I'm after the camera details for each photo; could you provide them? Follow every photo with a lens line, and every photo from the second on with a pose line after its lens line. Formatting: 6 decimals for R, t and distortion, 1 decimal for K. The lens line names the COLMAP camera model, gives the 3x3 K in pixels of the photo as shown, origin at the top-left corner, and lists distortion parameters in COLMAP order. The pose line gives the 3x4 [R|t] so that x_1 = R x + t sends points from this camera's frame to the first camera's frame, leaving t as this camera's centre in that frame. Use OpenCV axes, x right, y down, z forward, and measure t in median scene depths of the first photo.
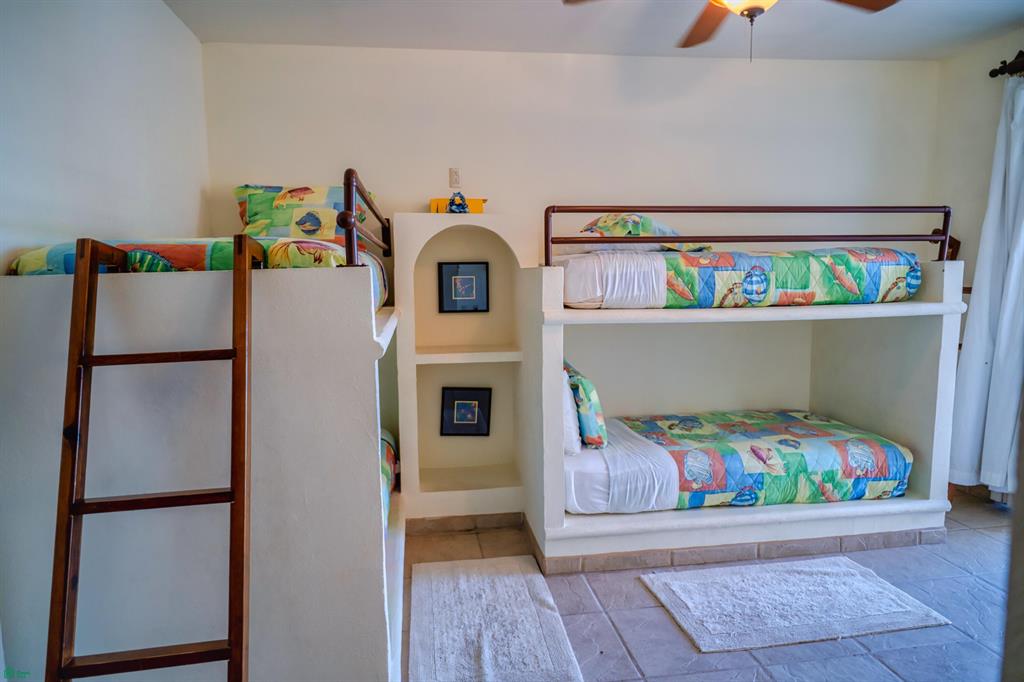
lens RADIAL K [[606.4, 0, 502.5], [0, 606.4, 340.1], [0, 0, 1]] dist [-0.001364, 0.000556]
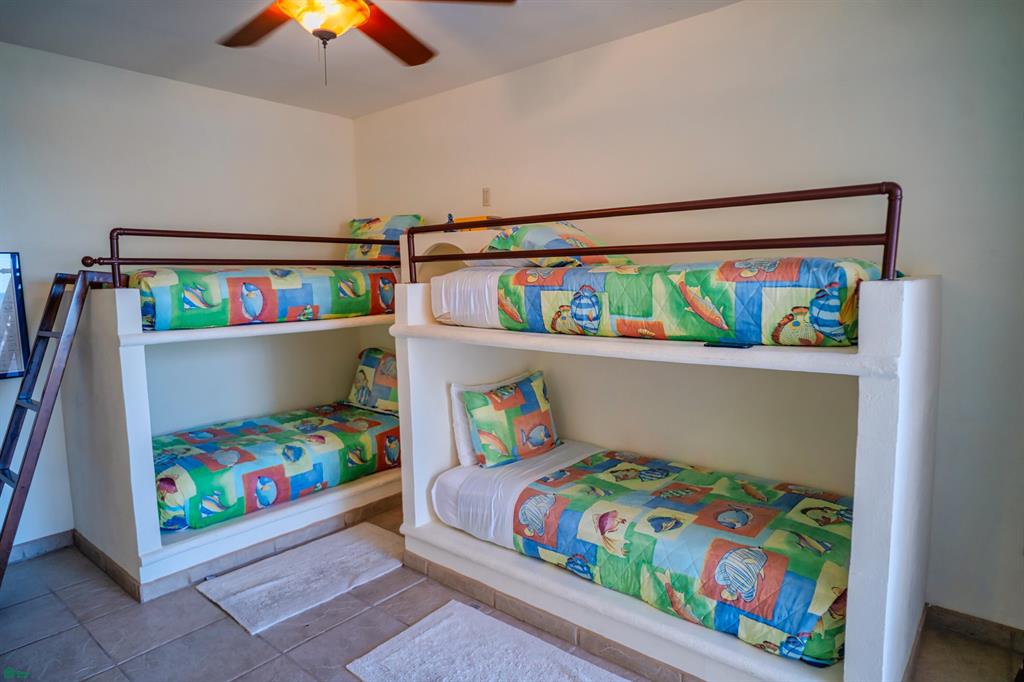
lens RADIAL K [[606.4, 0, 502.9], [0, 606.4, 338.0], [0, 0, 1]] dist [-0.001364, 0.000556]
pose [[0.668351, 0.082109, -0.739300, 0.923219], [-0.075415, 0.996247, 0.042469, -0.076675], [0.740013, 0.027371, 0.672036, 0.371447]]
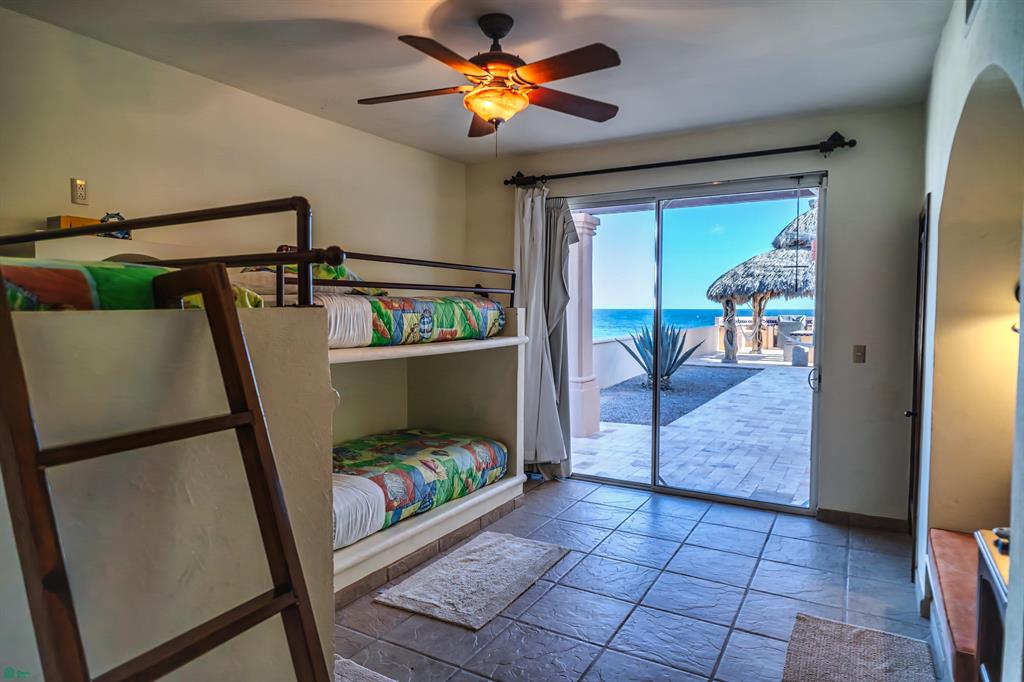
lens RADIAL K [[606.4, 0, 498.1], [0, 606.4, 338.8], [0, 0, 1]] dist [-0.001364, 0.000556]
pose [[0.631663, -0.022735, 0.774909, -0.423397], [0.074288, 0.996745, -0.031312, -0.014466], [-0.771675, 0.077345, 0.631296, 0.123290]]
